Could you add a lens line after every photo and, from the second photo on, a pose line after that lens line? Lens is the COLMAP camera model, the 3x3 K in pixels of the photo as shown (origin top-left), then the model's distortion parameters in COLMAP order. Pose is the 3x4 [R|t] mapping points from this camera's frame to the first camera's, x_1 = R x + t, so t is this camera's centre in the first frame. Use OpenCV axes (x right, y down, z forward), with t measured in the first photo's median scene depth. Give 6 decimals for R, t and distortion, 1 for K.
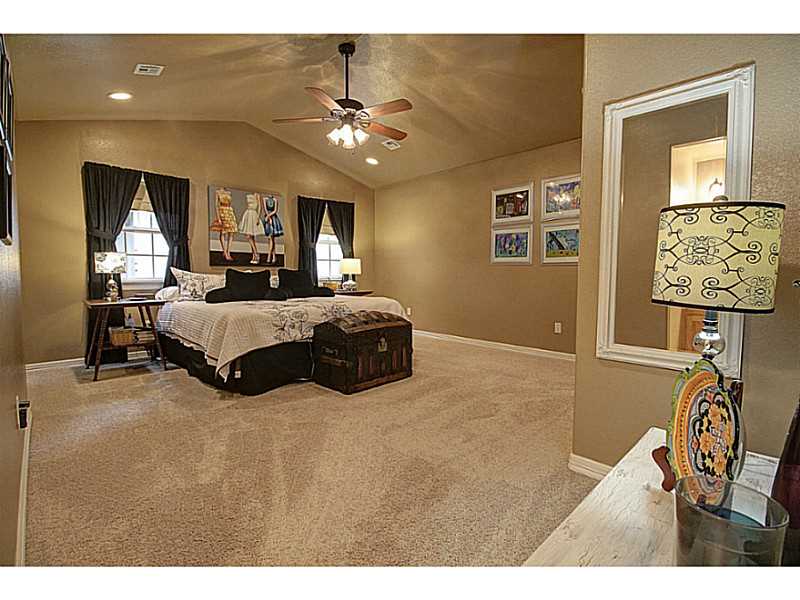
lens RADIAL K [[381.3, 0, 400.2], [0, 381.3, 295.7], [0, 0, 1]] dist [-0.010625, -0.001096]
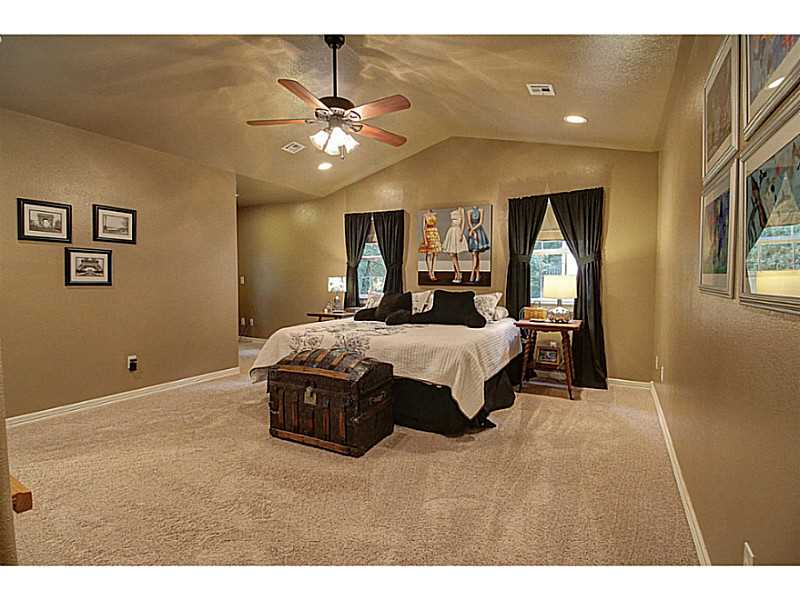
lens RADIAL K [[381.3, 0, 402.1], [0, 381.3, 293.5], [0, 0, 1]] dist [-0.010625, -0.001096]
pose [[0.300627, 0.031263, -0.953229, 0.475654], [-0.055989, 0.998317, 0.015084, -0.064586], [0.952097, 0.048836, 0.301872, 0.586691]]
